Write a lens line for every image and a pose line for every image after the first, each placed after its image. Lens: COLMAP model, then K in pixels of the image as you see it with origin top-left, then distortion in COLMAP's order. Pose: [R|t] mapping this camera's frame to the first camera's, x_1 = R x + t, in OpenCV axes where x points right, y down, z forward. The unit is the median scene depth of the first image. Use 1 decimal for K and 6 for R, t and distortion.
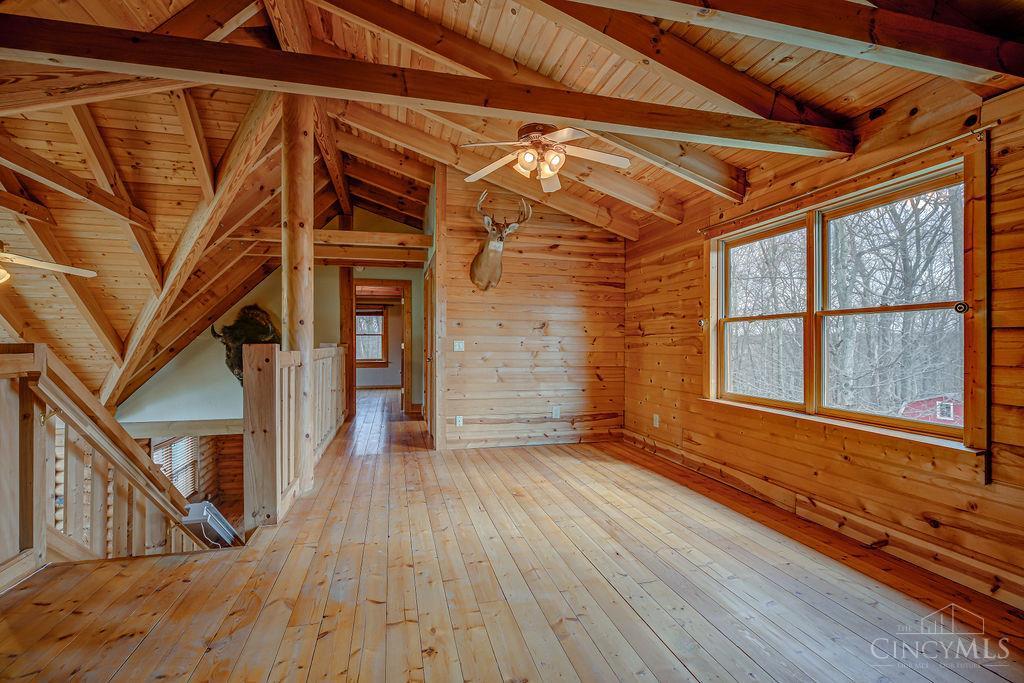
lens RADIAL K [[473.5, 0, 512.0], [0, 473.5, 341.5], [0, 0, 1]] dist [-0.003060, 0.000104]
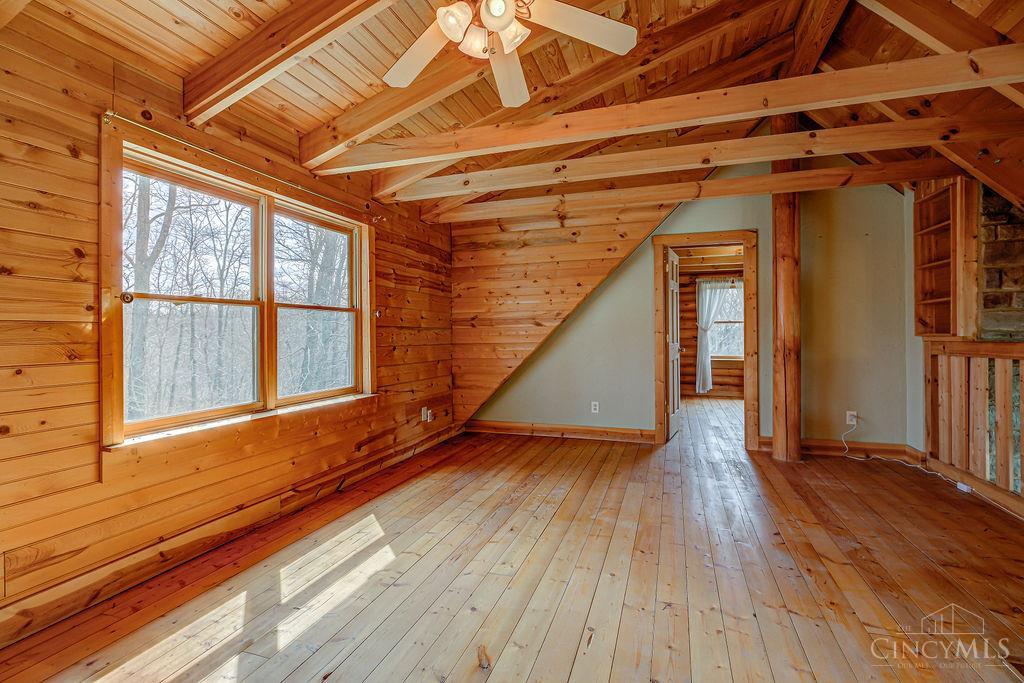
lens RADIAL K [[475.5, 0, 511.6], [0, 475.5, 327.1], [0, 0, 1]] dist [-0.002772, -0.000182]
pose [[-0.836416, 0.008304, 0.548033, -0.277510], [0.003240, 0.999943, -0.010206, -0.000931], [-0.548086, -0.006761, -0.836395, 1.417604]]
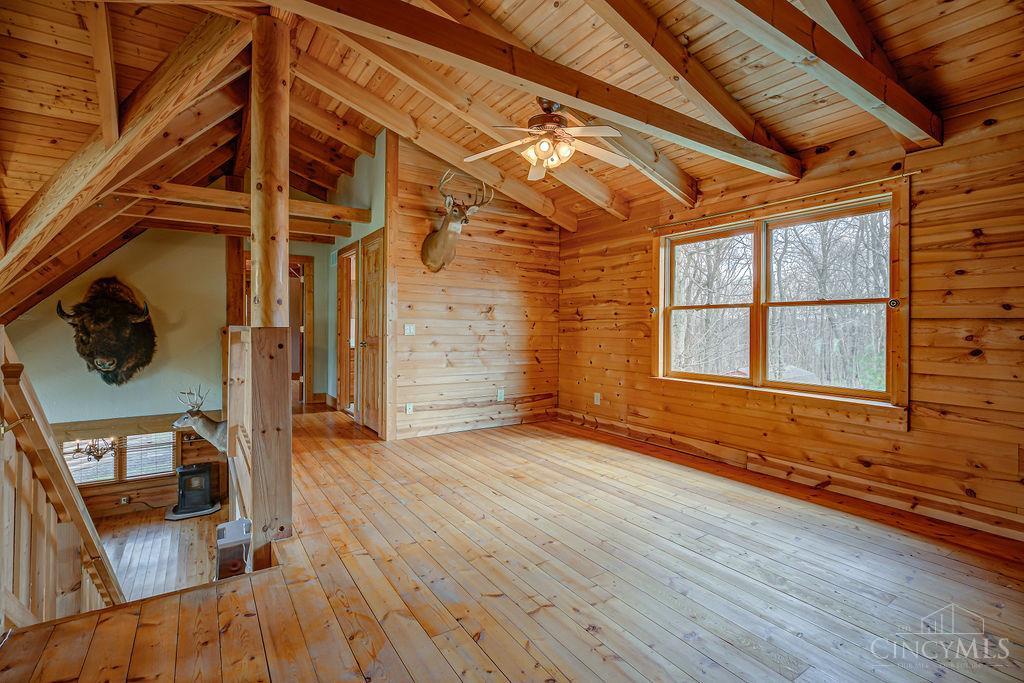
lens RADIAL K [[475.5, 0, 511.6], [0, 475.5, 327.1], [0, 0, 1]] dist [-0.002772, -0.000182]
pose [[0.943649, 0.004677, 0.330914, -0.346097], [-0.006221, 0.999974, 0.003607, -0.000521], [-0.330889, -0.005462, 0.943654, 0.045875]]
